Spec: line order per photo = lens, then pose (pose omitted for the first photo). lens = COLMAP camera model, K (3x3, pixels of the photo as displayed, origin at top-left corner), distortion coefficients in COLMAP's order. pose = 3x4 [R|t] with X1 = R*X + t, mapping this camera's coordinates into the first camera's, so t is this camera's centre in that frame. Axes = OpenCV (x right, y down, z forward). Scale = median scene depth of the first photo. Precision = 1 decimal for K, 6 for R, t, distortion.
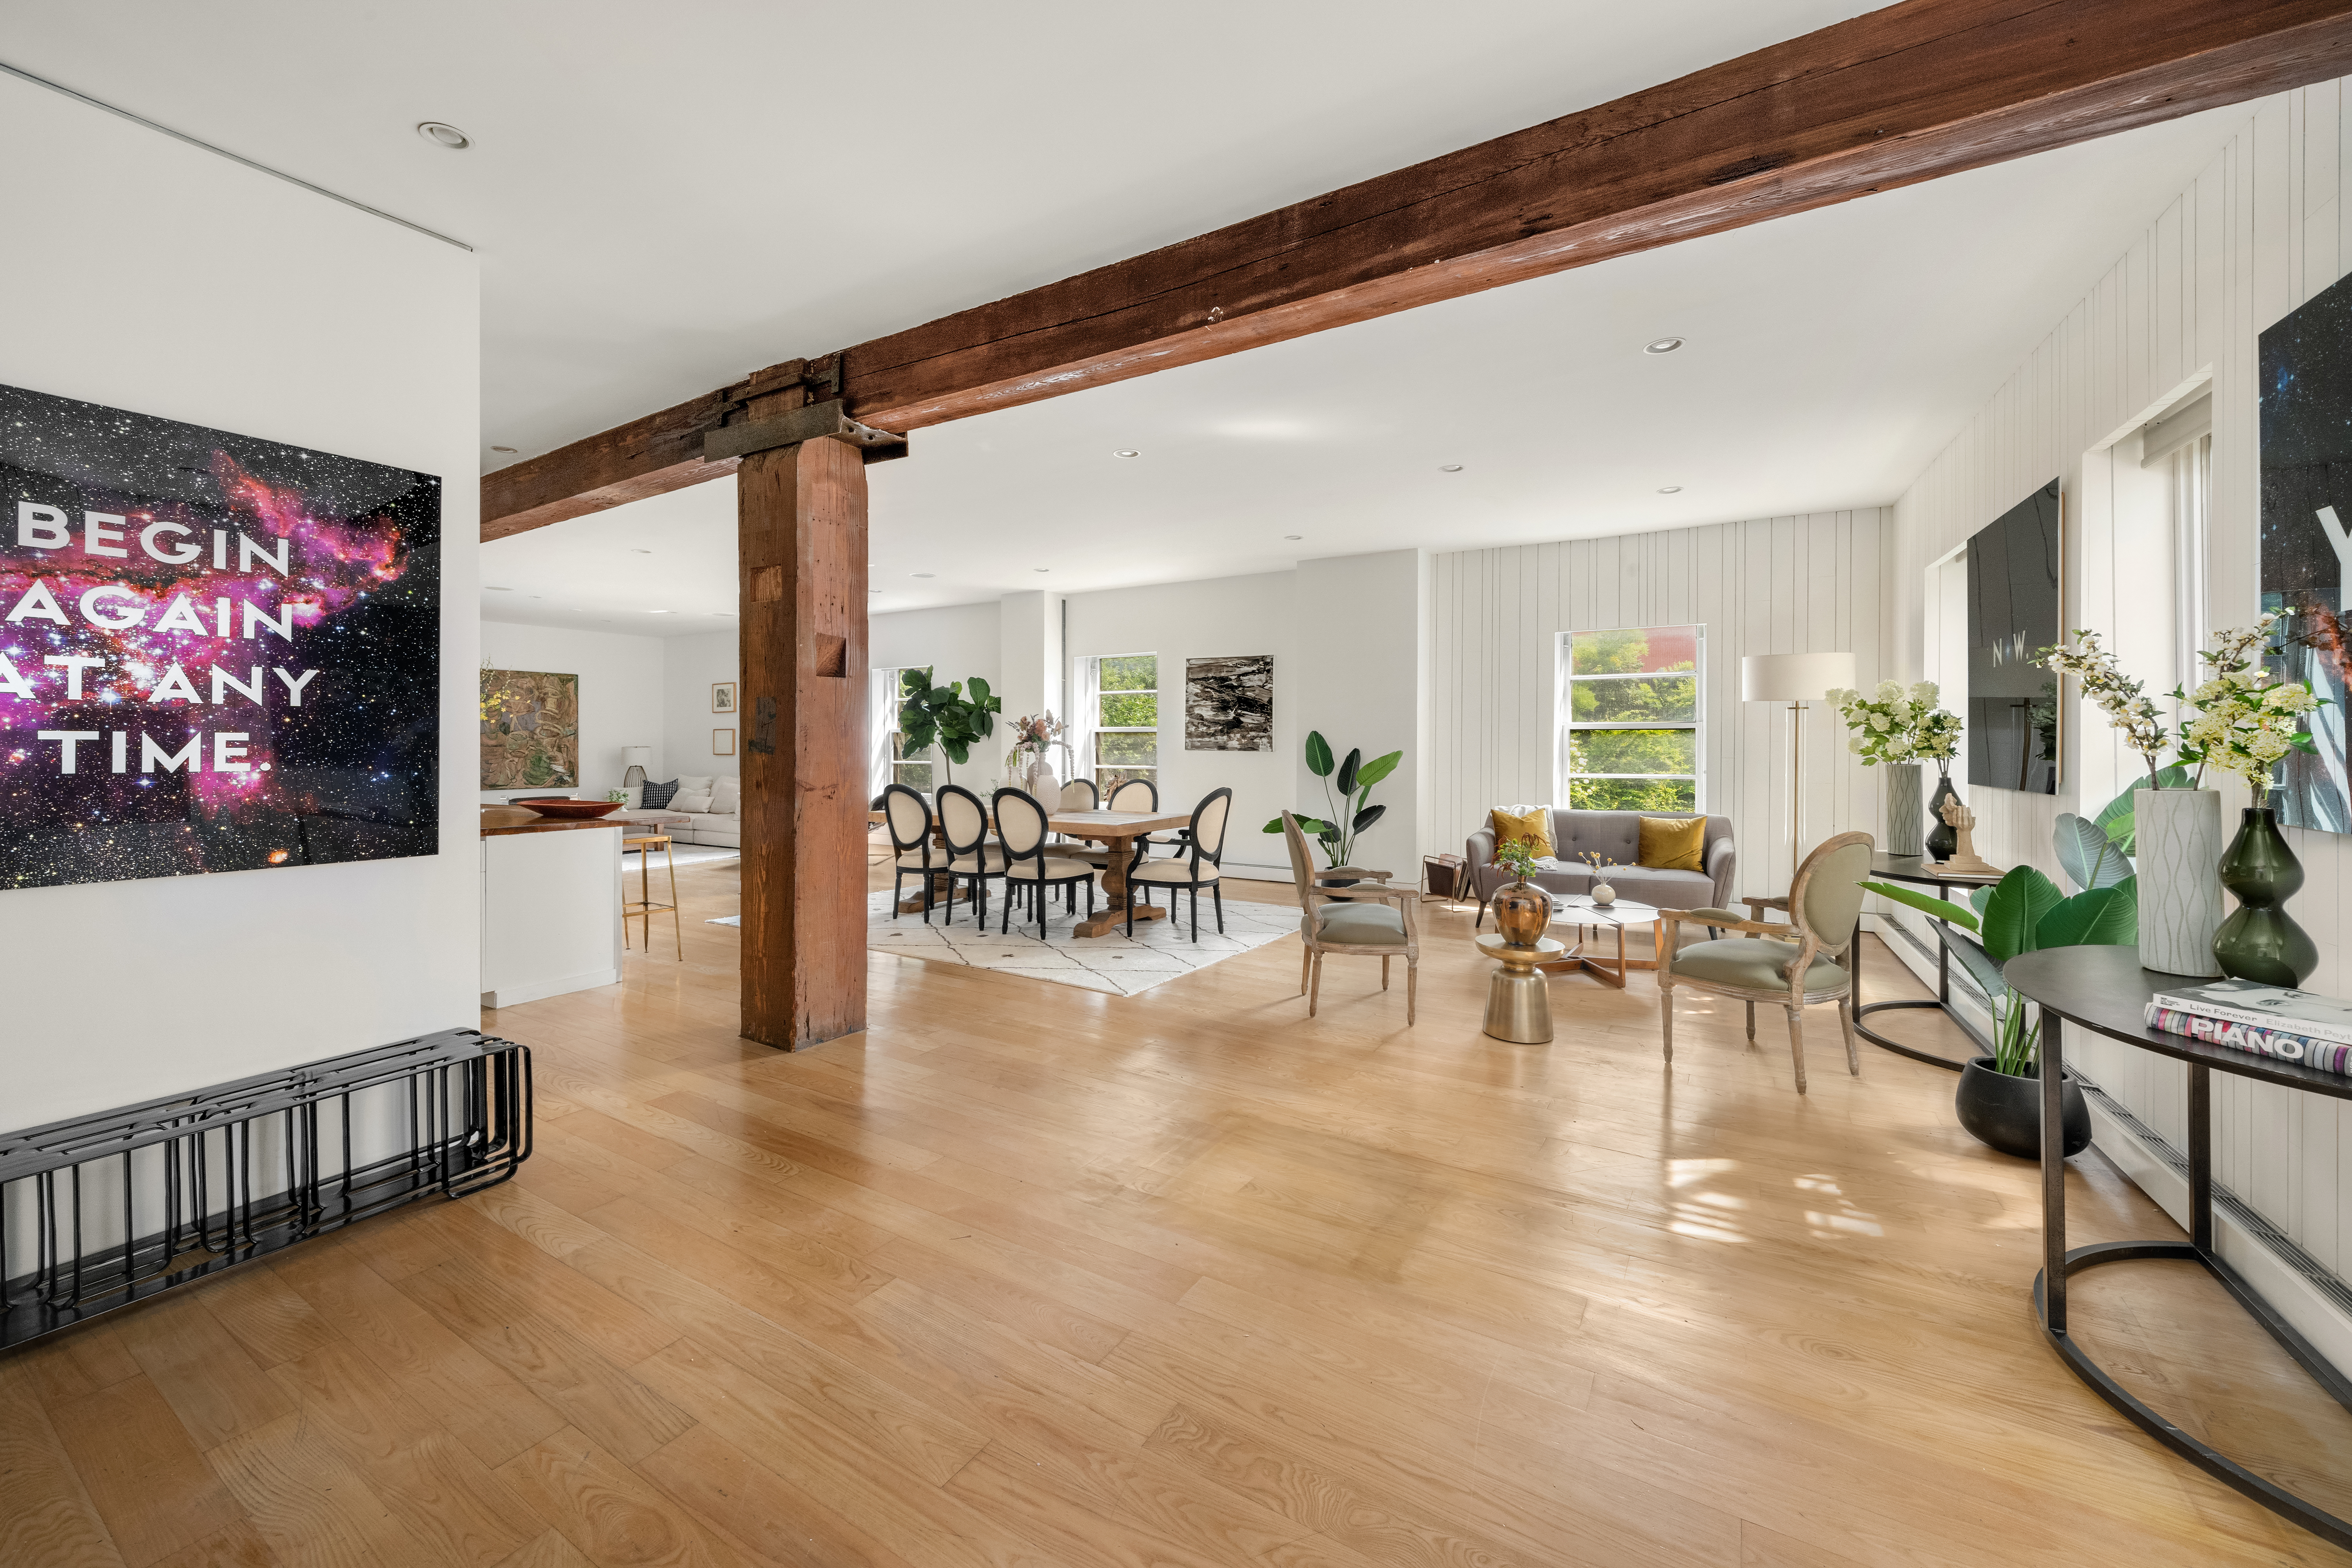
lens RADIAL K [[899.0, 0, 1156.1], [0, 899.0, 733.5], [0, 0, 1]] dist [0.000614, -0.000110]
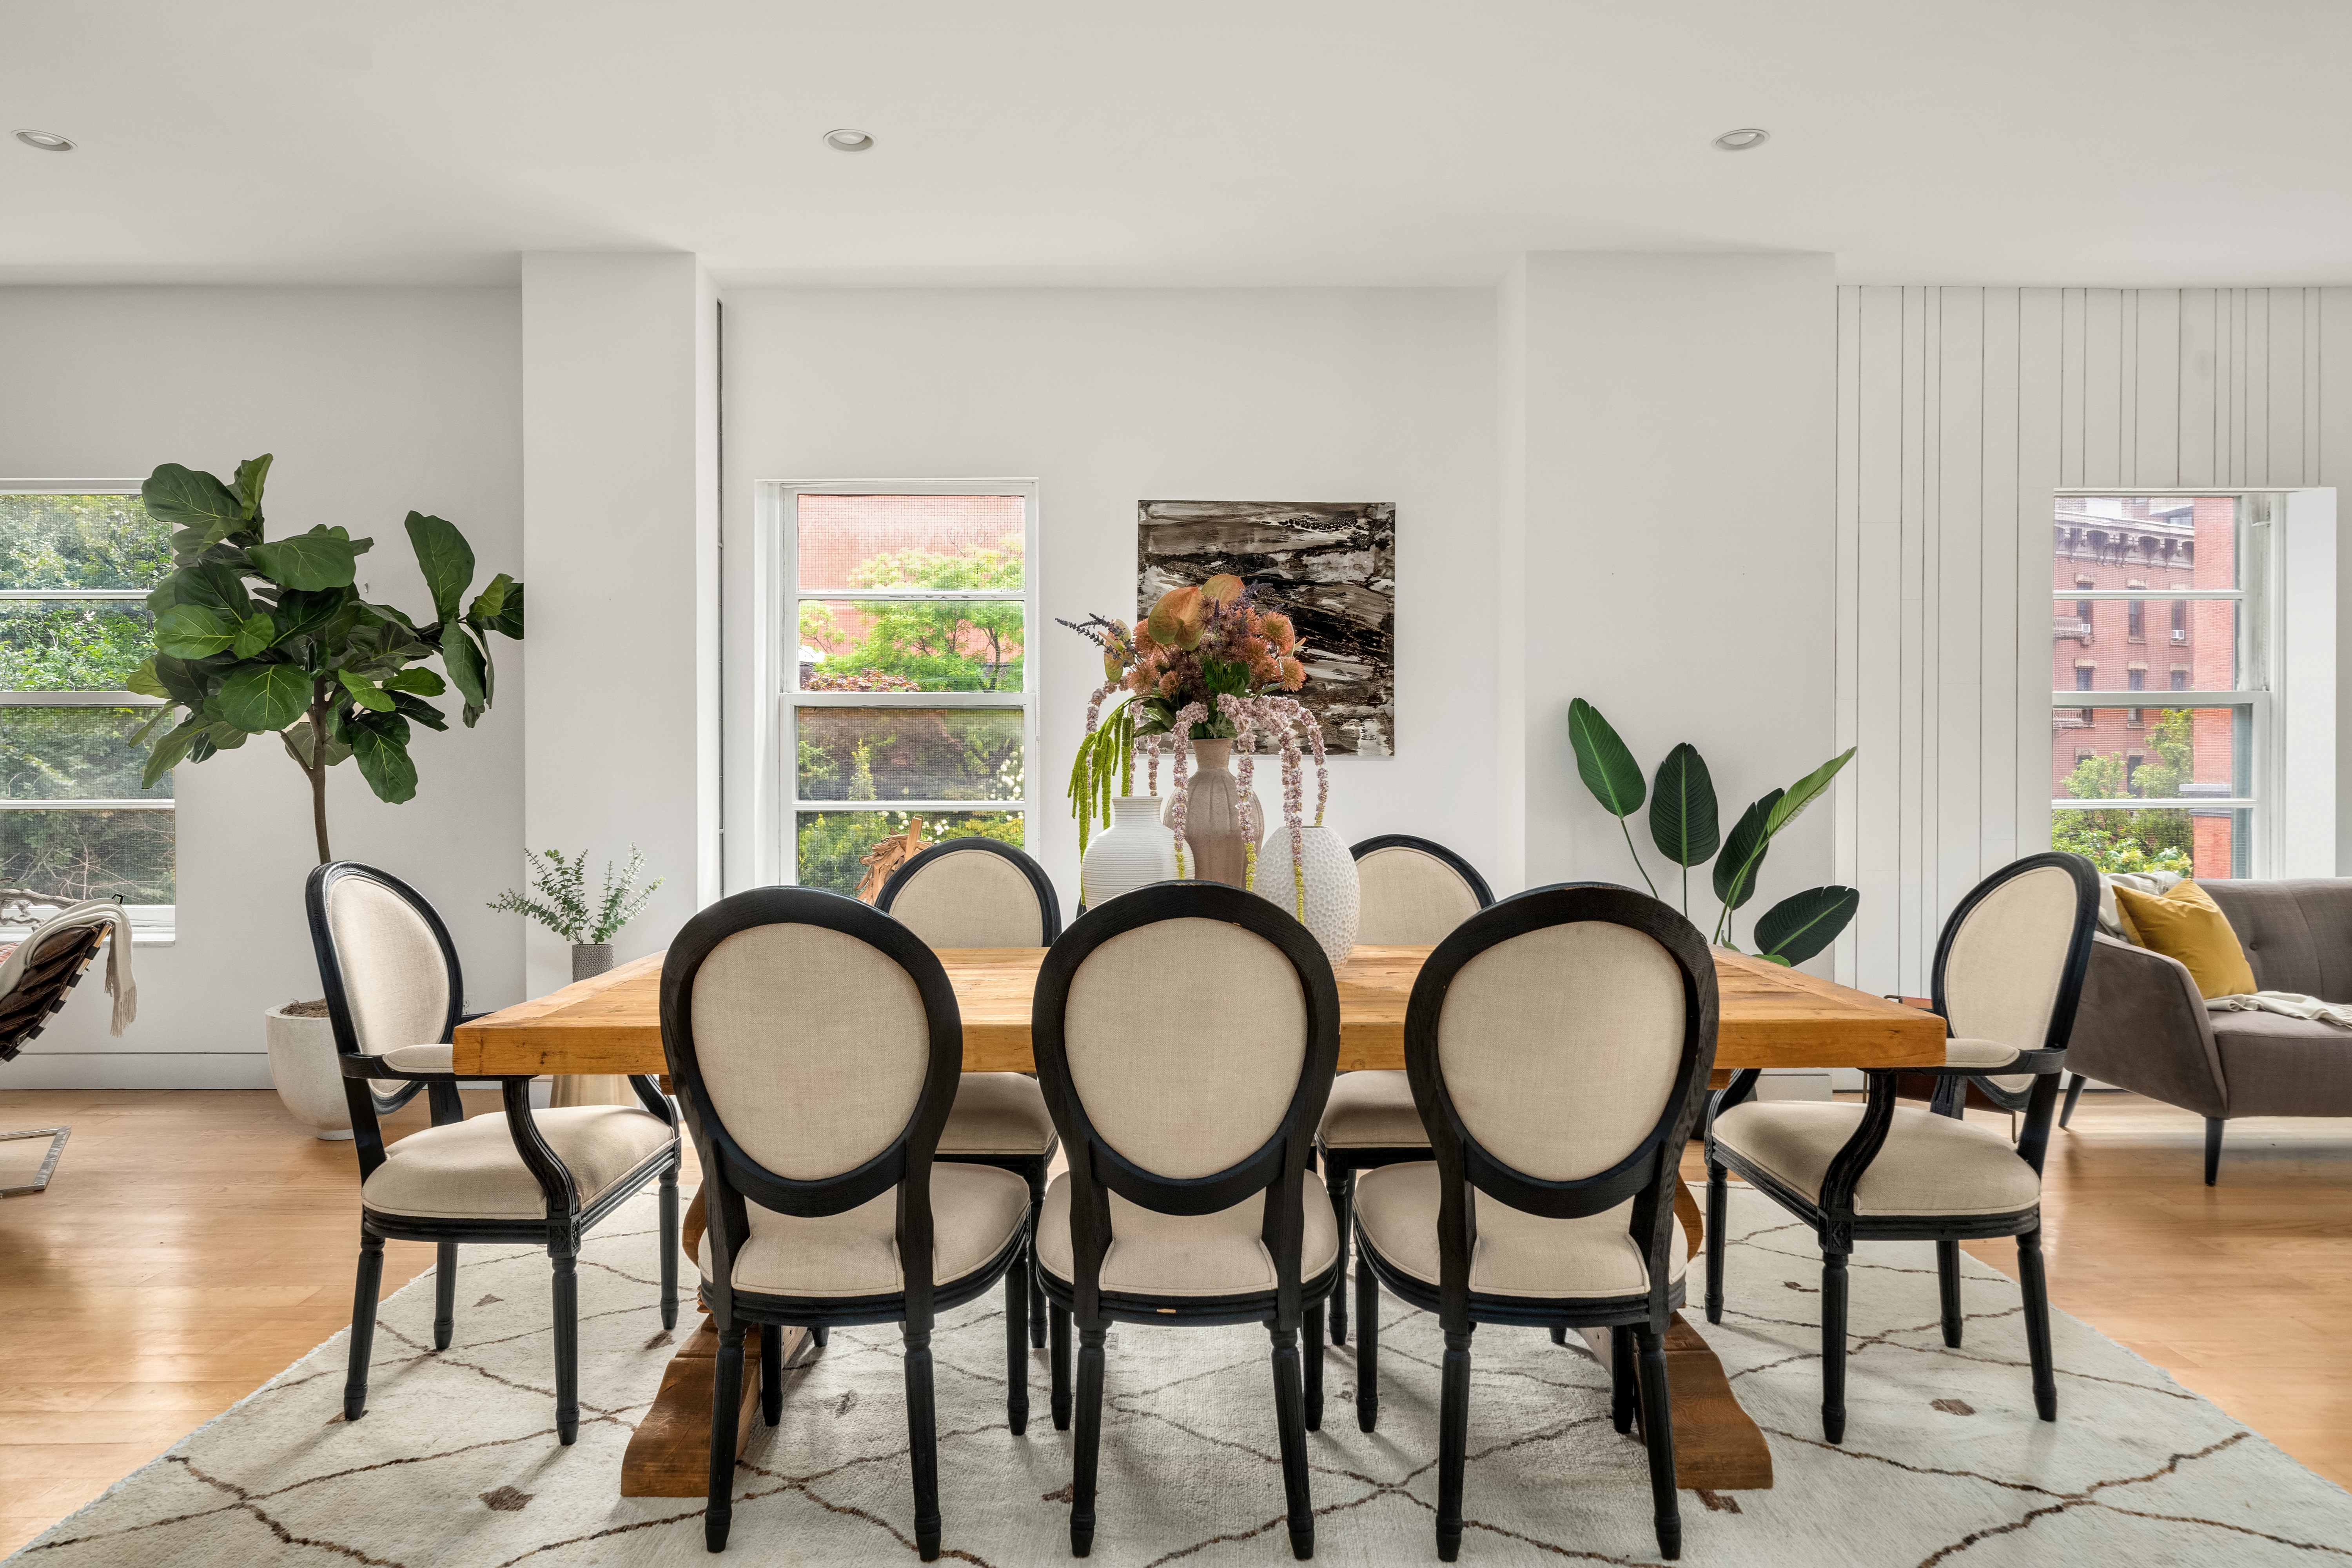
lens RADIAL K [[1453.2, 0, 1176.1], [0, 1453.2, 785.7], [0, 0, 1]] dist [-0.014323, -0.000037]
pose [[0.850110, -0.008762, 0.526532, -0.494729], [0.000724, 0.999880, 0.015469, 0.041677], [-0.526605, -0.012769, 0.850014, 0.944992]]
